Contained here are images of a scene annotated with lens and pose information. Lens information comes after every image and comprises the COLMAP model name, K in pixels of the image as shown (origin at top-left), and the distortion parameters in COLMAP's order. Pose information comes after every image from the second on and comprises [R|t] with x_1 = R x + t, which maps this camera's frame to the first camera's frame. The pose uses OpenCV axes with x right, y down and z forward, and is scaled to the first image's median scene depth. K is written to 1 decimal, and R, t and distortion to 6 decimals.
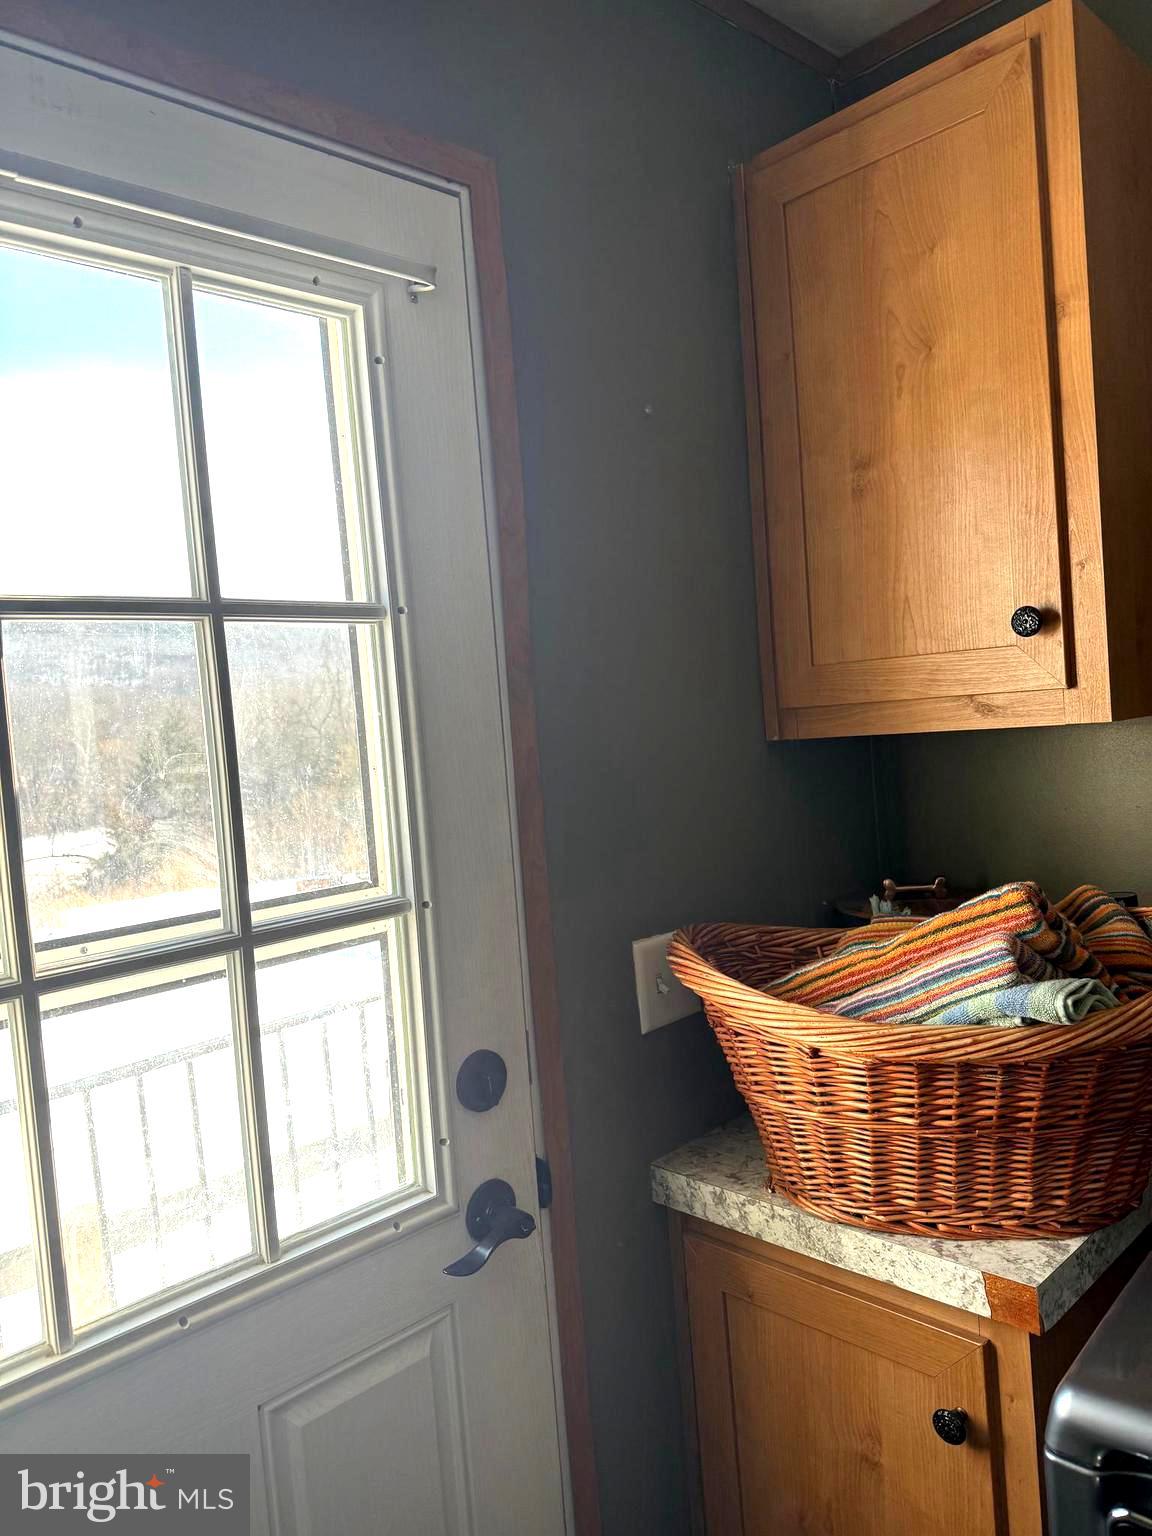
lens RADIAL K [[1086.2, 0, 575.7], [0, 1086.2, 775.5], [0, 0, 1]] dist [0.089942, -0.110937]
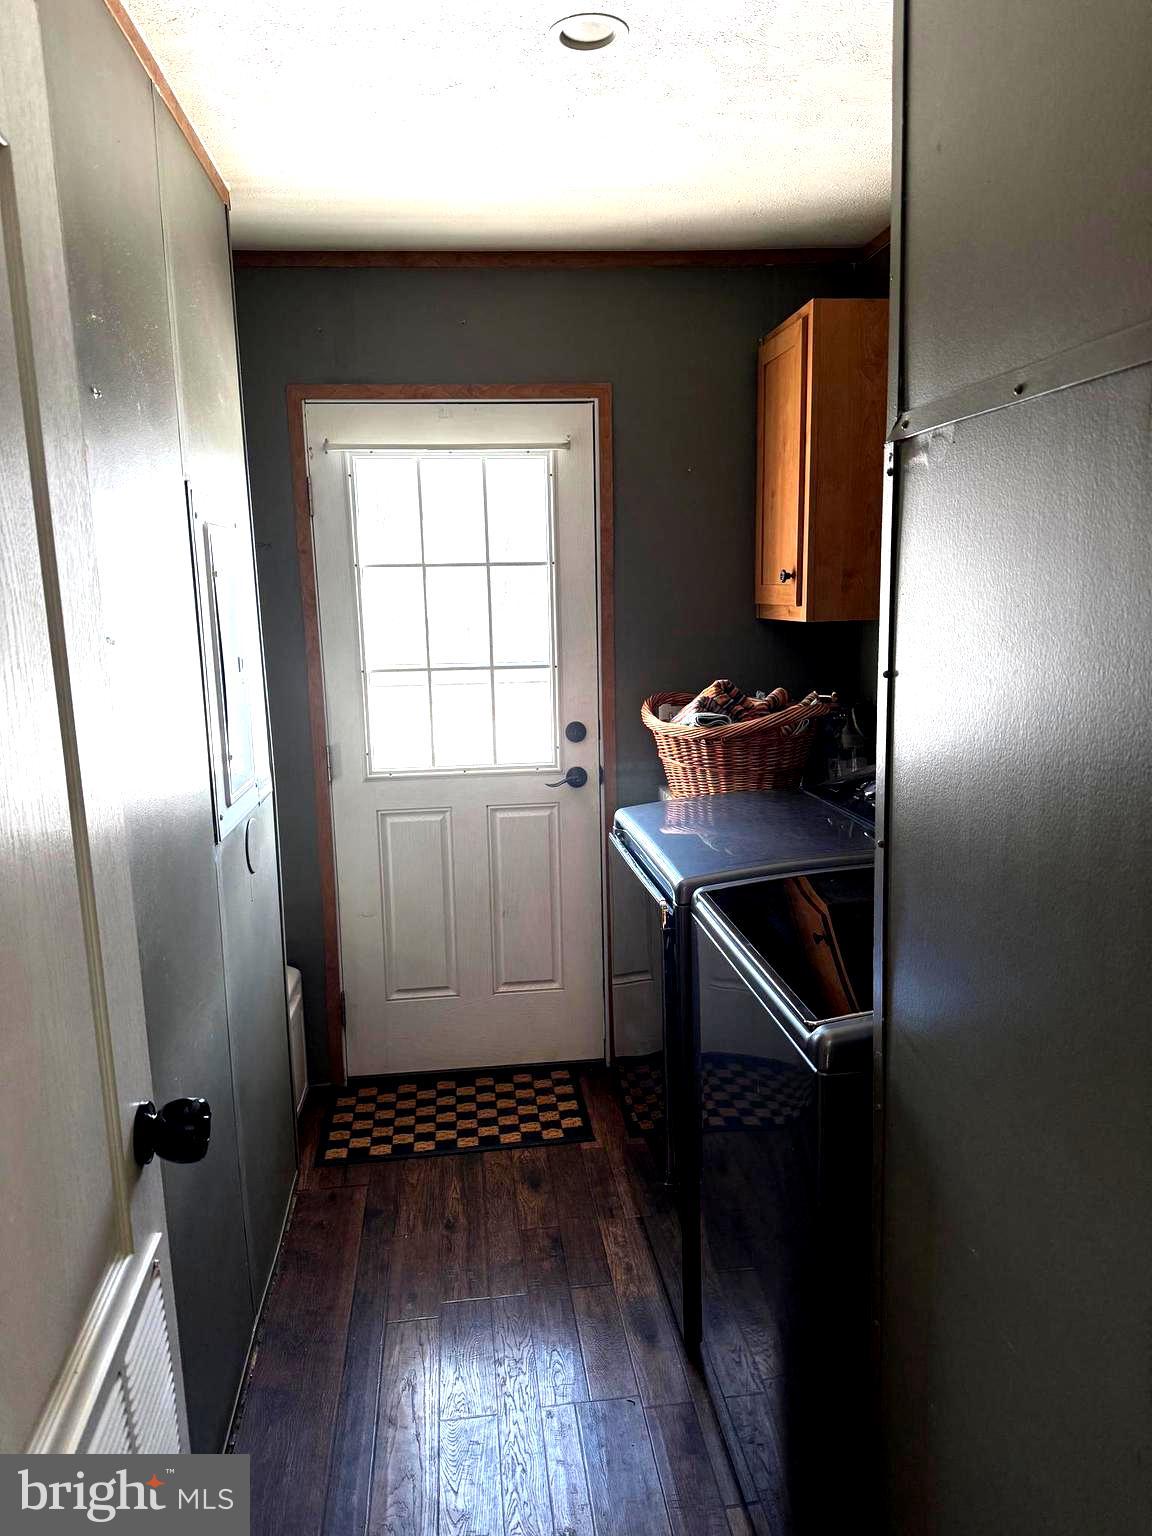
lens RADIAL K [[1086.2, 0, 575.7], [0, 1086.2, 775.5], [0, 0, 1]] dist [0.089942, -0.110937]
pose [[0.798971, 0.164926, -0.578312, 1.561404], [-0.065109, 0.979729, 0.189452, -0.142402], [0.597834, -0.113714, 0.793513, -1.245977]]
